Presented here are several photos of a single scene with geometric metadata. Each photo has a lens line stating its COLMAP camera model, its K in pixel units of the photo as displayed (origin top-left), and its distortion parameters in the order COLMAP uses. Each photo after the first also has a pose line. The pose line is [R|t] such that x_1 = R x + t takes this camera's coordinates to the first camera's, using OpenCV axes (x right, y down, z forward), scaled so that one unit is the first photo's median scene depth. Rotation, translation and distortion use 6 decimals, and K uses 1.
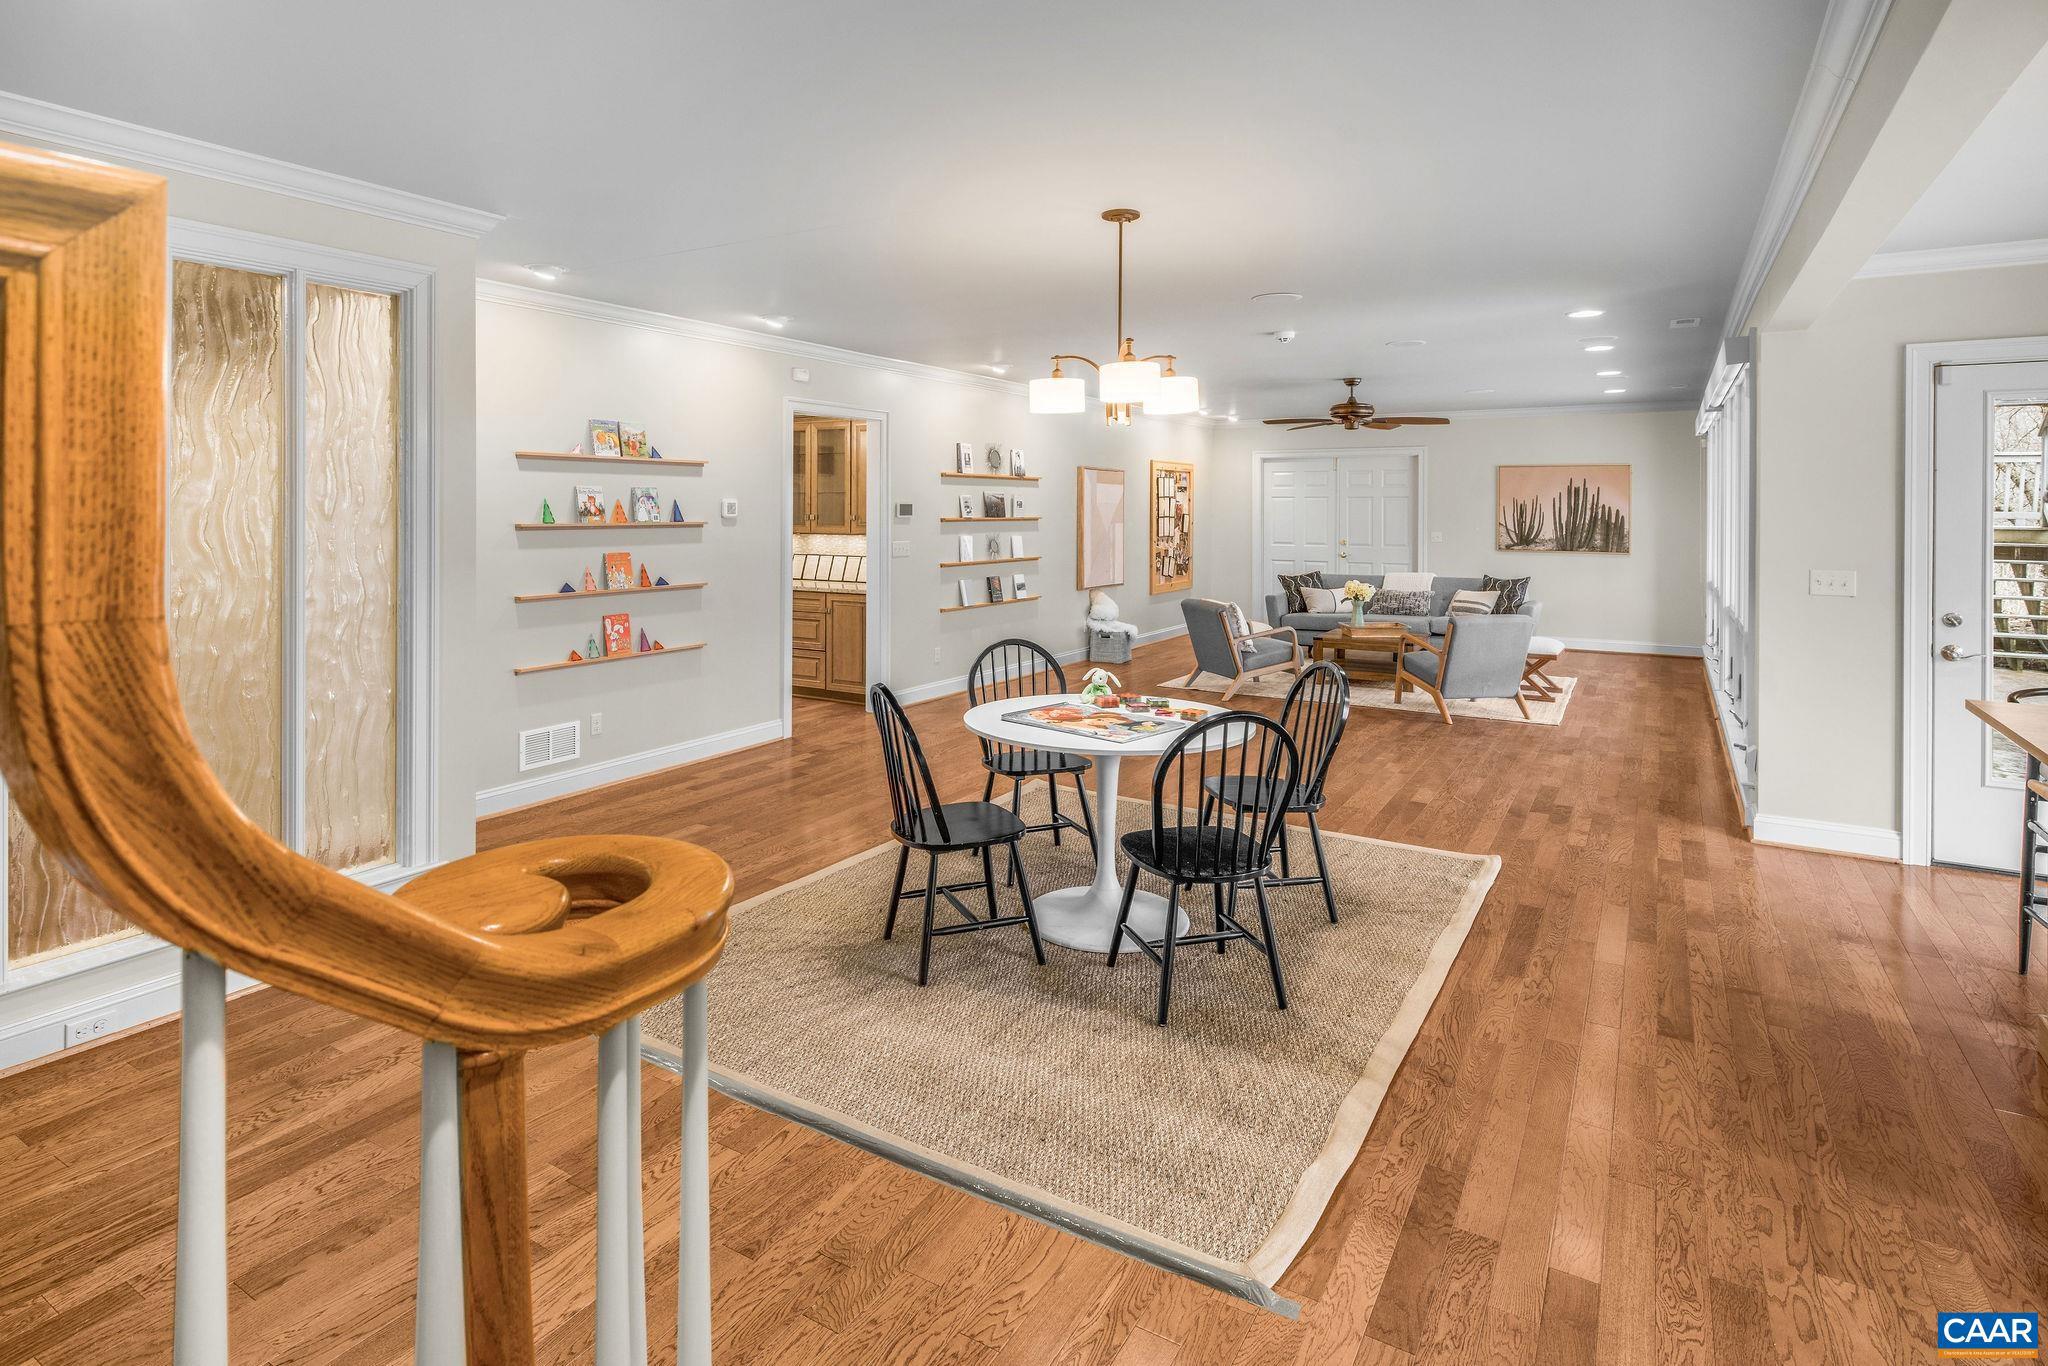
lens RADIAL K [[1007.2, 0, 1017.5], [0, 1007.2, 511.4], [0, 0, 1]] dist [0.001119, 0.000200]
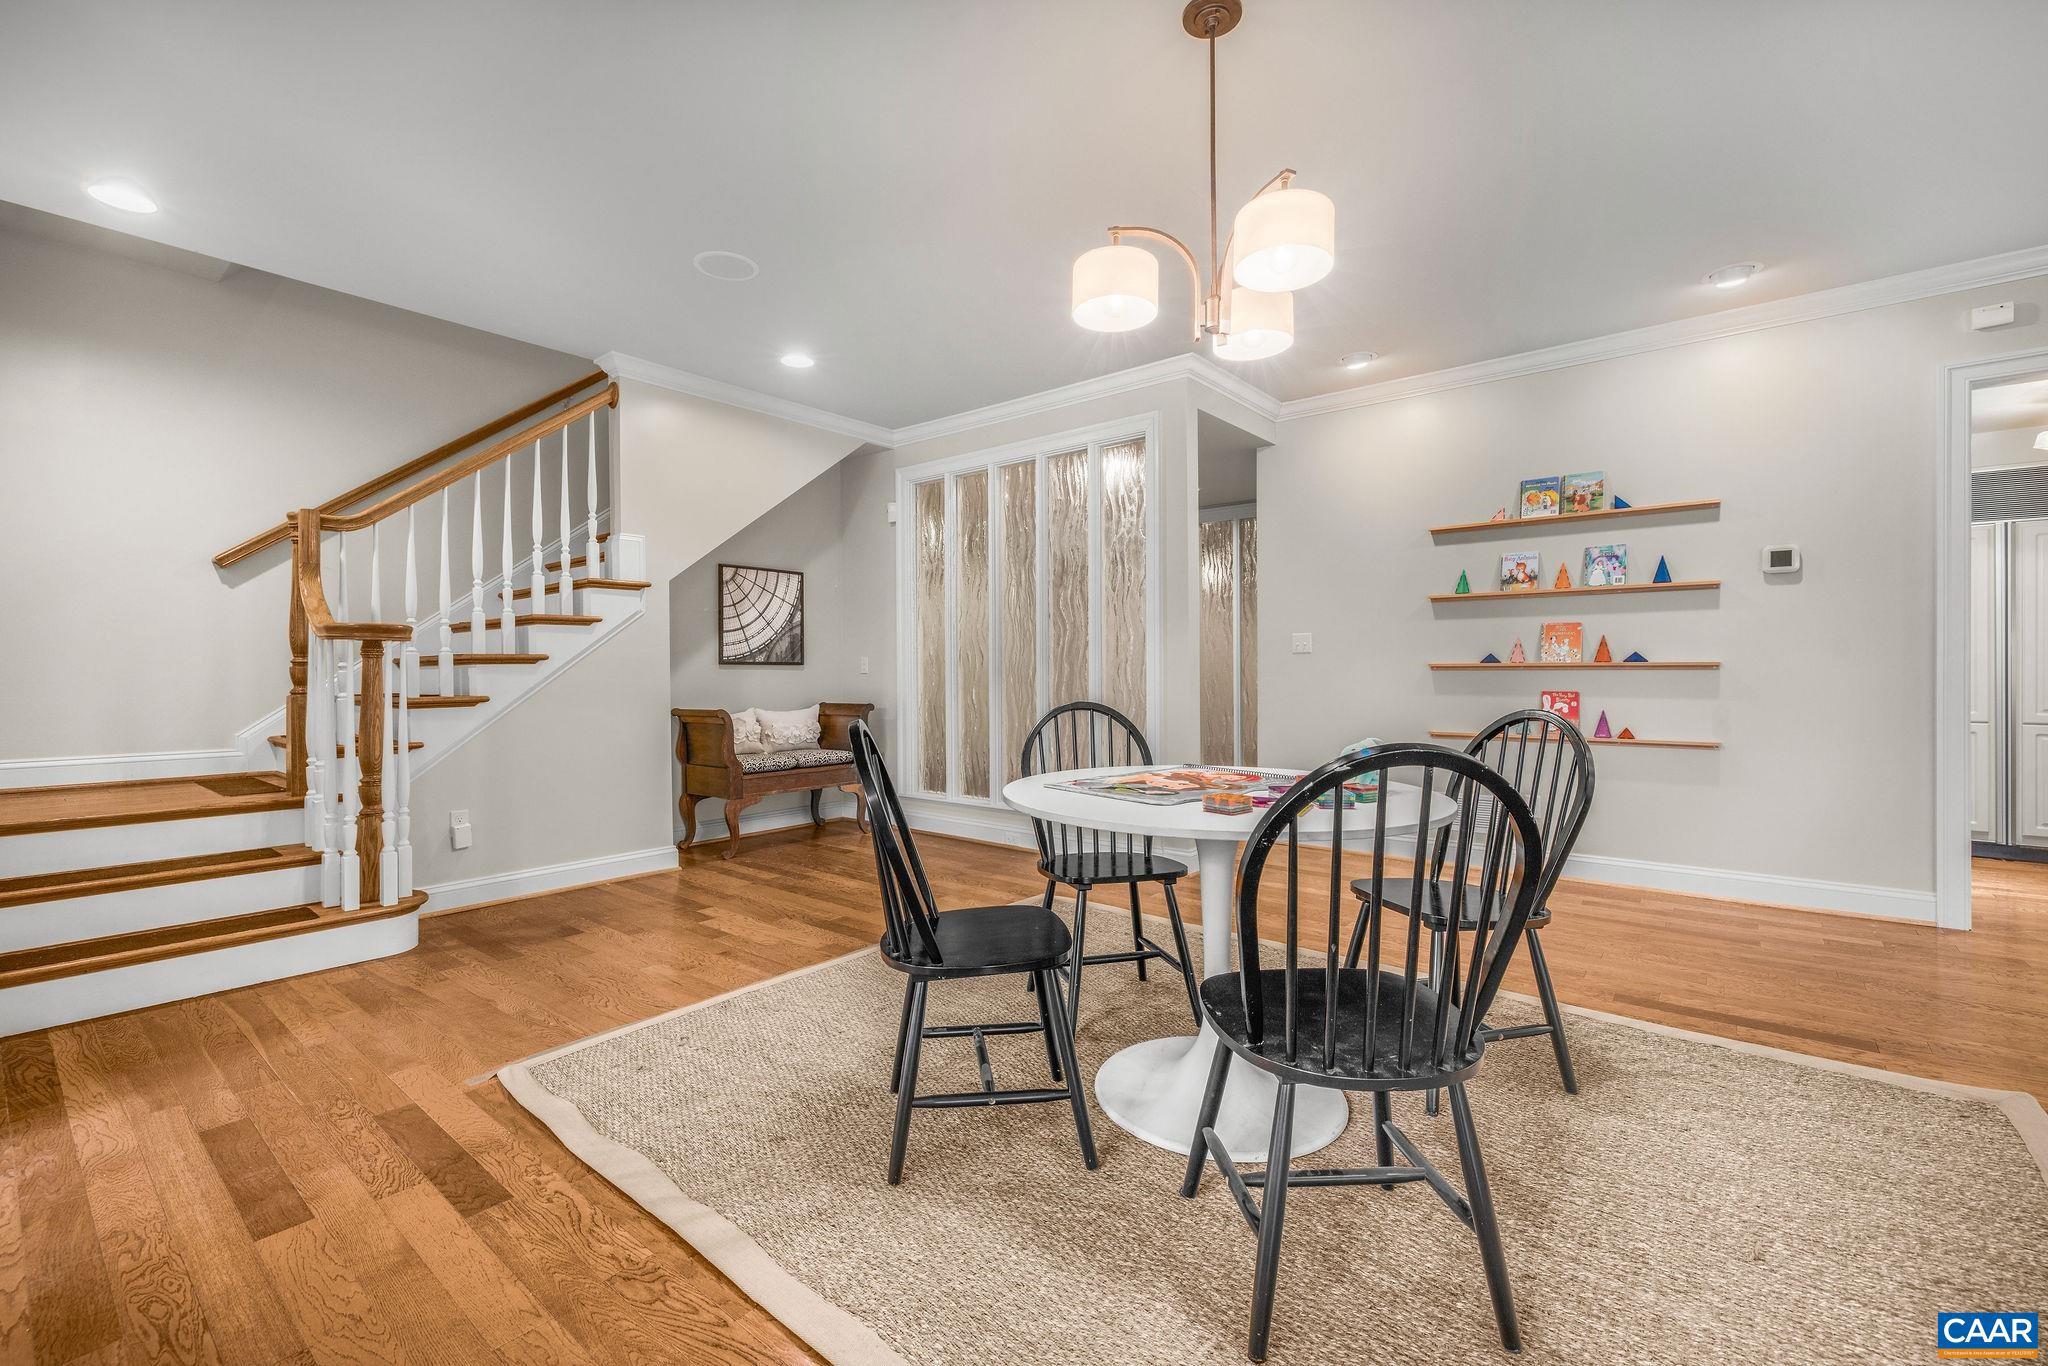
lens RADIAL K [[872.2, 0, 1005.6], [0, 872.2, 672.3], [0, 0, 1]] dist [0.002542, 0.000139]
pose [[-0.127033, 0.001236, -0.991898, 0.269204], [0.004871, 0.999988, 0.000622, 0.050784], [0.991887, -0.004752, -0.127038, 0.374200]]
